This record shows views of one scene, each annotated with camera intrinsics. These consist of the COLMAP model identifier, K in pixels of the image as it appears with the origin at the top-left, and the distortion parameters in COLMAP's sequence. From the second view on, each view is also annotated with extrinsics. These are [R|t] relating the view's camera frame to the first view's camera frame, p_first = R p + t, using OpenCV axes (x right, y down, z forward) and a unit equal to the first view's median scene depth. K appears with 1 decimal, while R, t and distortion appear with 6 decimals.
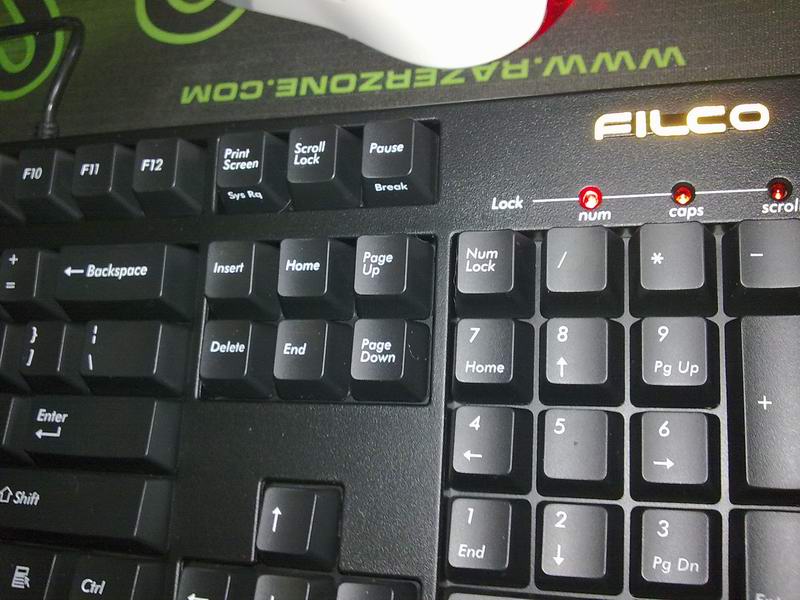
lens RADIAL K [[852.5, 0, 396.1], [0, 852.5, 299.6], [0, 0, 1]] dist [0.086461, -0.442322]
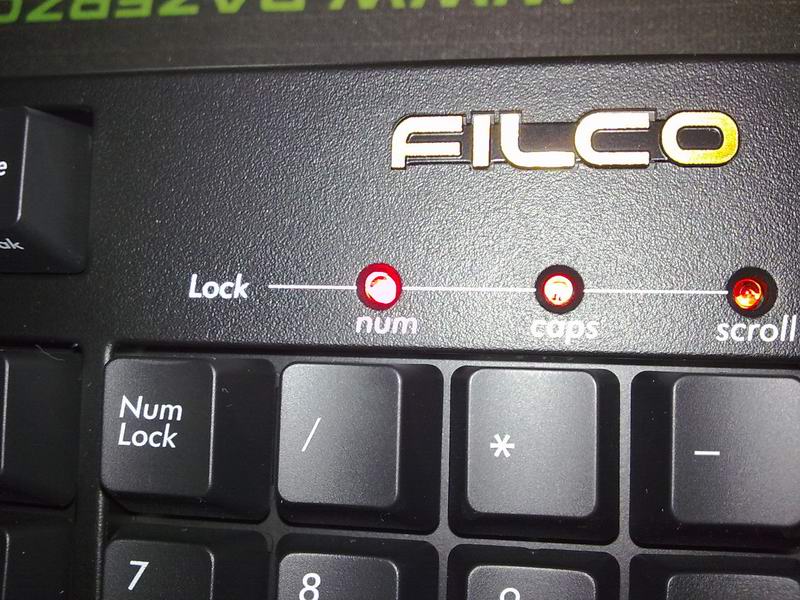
lens RADIAL K [[852.5, 0, 396.1], [0, 852.5, 299.6], [0, 0, 1]] dist [0.086461, -0.442322]
pose [[0.989814, -0.005213, 0.142268, 0.150487], [-0.011621, 0.993036, 0.117236, -0.153858], [-0.141888, -0.117695, 0.982861, 0.461820]]
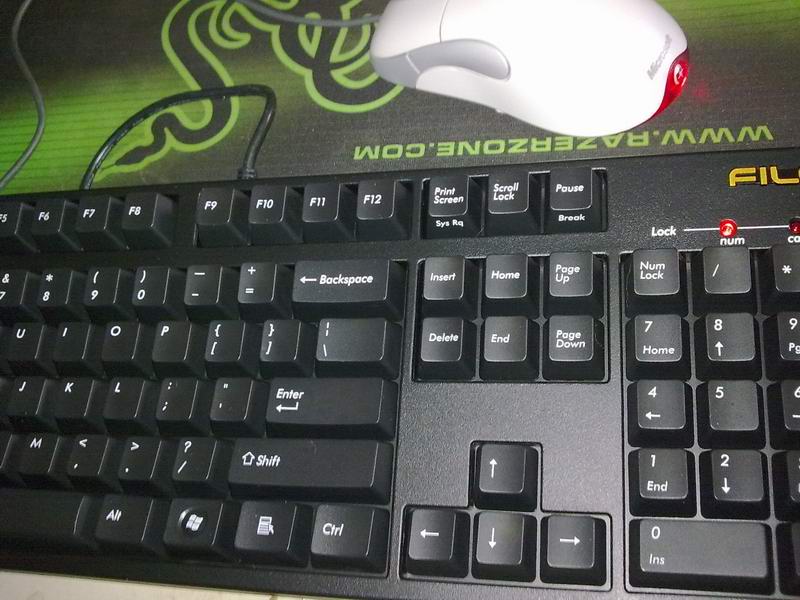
lens RADIAL K [[852.5, 0, 396.1], [0, 852.5, 299.6], [0, 0, 1]] dist [0.086461, -0.442322]
pose [[0.998271, 0.027435, 0.051988, -0.325011], [-0.021524, 0.993585, -0.111025, 0.137810], [-0.054700, 0.109714, 0.992457, -0.260022]]
